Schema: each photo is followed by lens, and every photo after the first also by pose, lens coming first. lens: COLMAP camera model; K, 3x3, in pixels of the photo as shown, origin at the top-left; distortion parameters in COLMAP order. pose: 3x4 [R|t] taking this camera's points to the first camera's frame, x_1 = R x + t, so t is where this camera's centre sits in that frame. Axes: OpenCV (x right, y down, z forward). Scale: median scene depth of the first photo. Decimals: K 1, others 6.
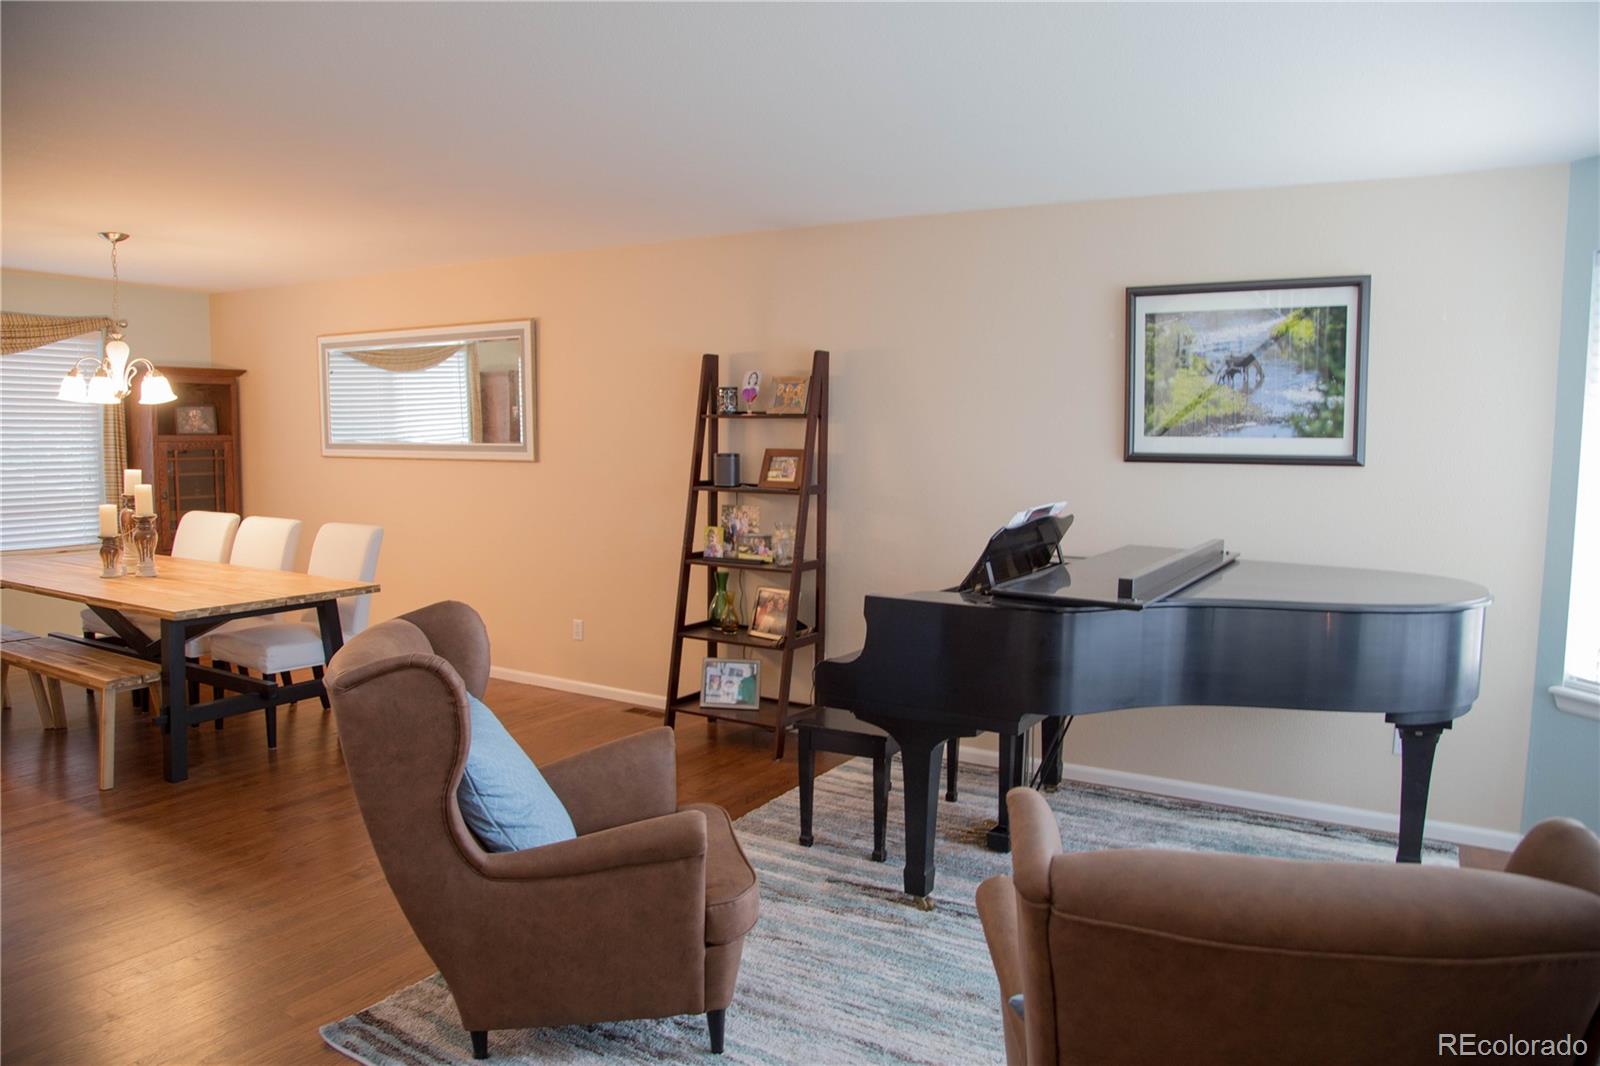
lens RADIAL K [[1093.7, 0, 804.9], [0, 1093.7, 540.9], [0, 0, 1]] dist [-0.132291, 0.076928]
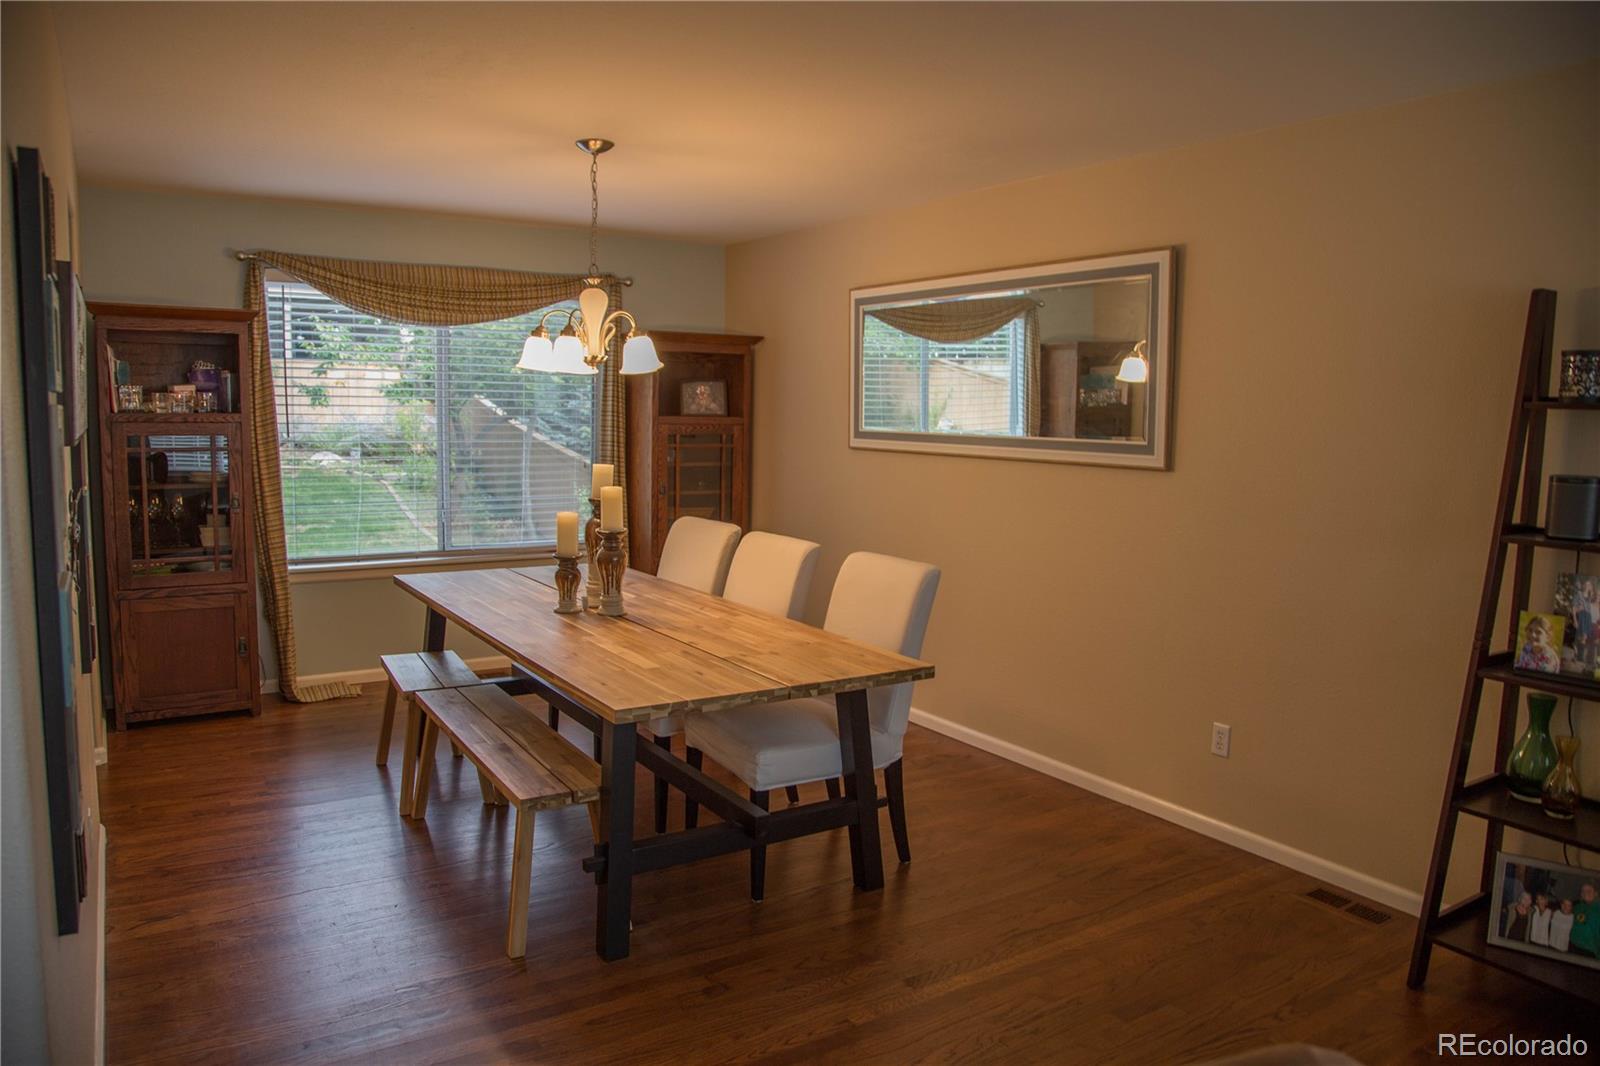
lens RADIAL K [[1093.7, 0, 804.9], [0, 1093.7, 540.9], [0, 0, 1]] dist [-0.132291, 0.076928]
pose [[0.897927, 0.059211, -0.436143, -0.187429], [-0.053967, 0.998244, 0.024416, -0.041325], [0.436823, 0.001614, 0.899546, 0.389354]]
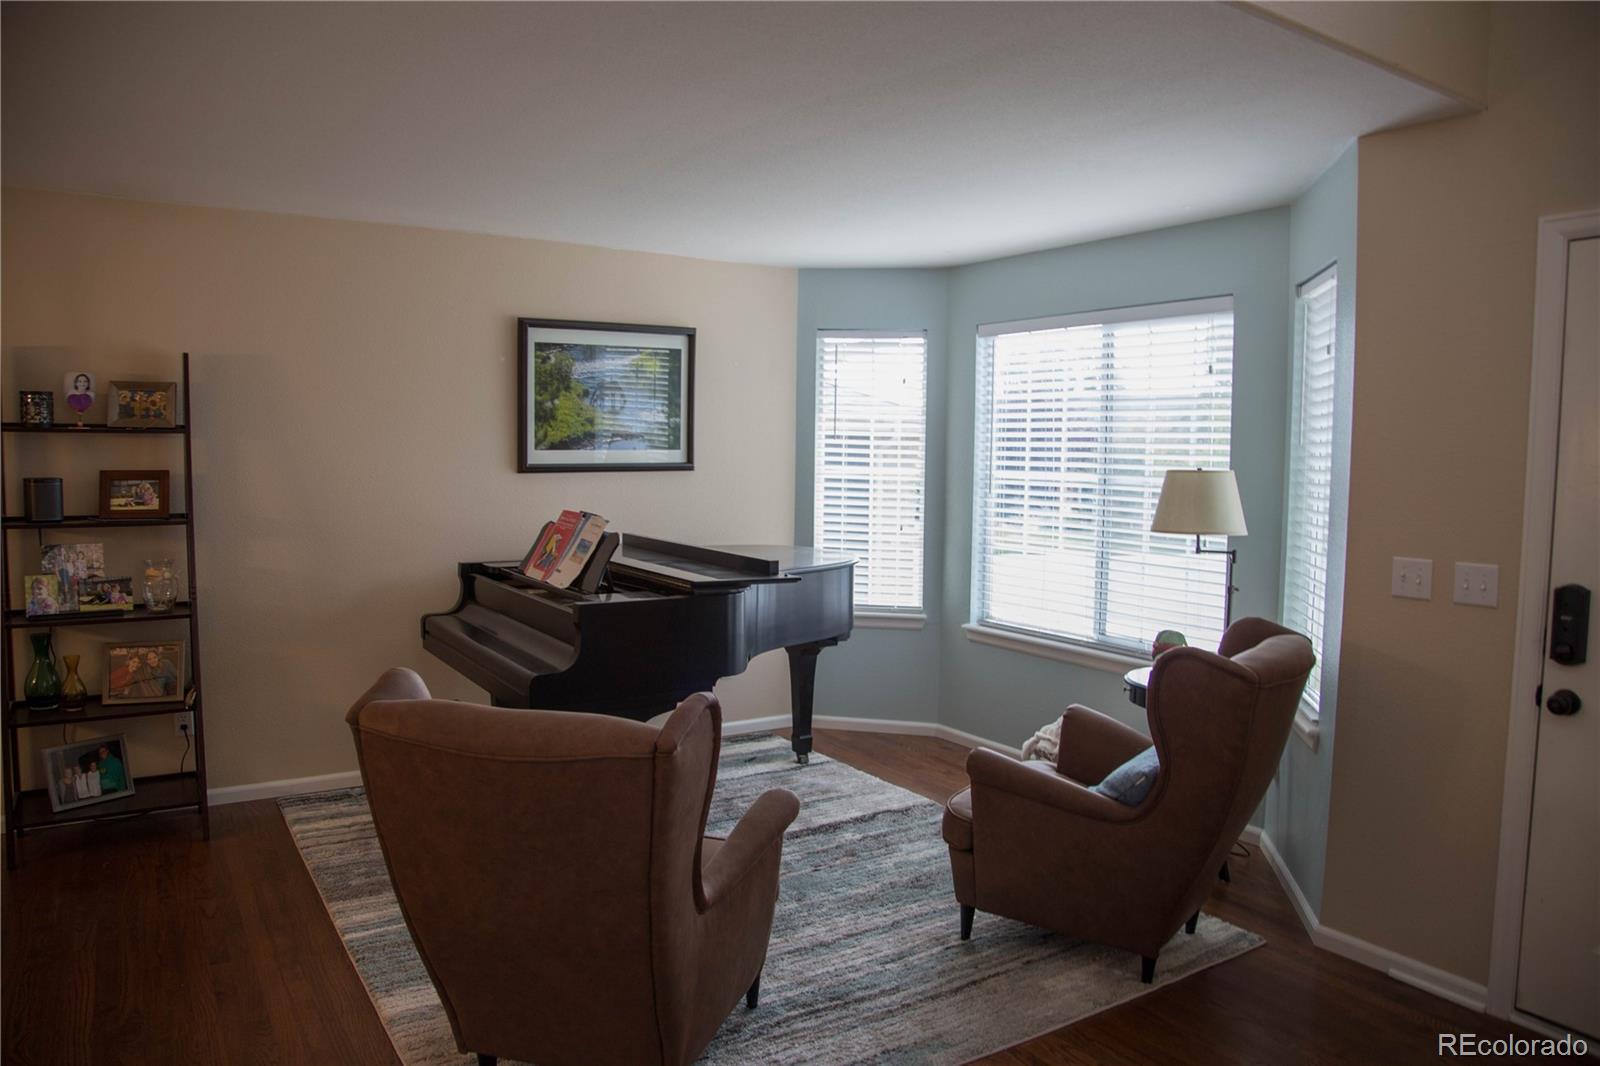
lens RADIAL K [[1093.7, 0, 804.9], [0, 1093.7, 540.9], [0, 0, 1]] dist [-0.132291, 0.076928]
pose [[0.440248, -0.077115, 0.894558, -0.496386], [0.085234, 0.995395, 0.043861, -0.022959], [-0.893821, 0.056937, 0.444794, 0.203551]]
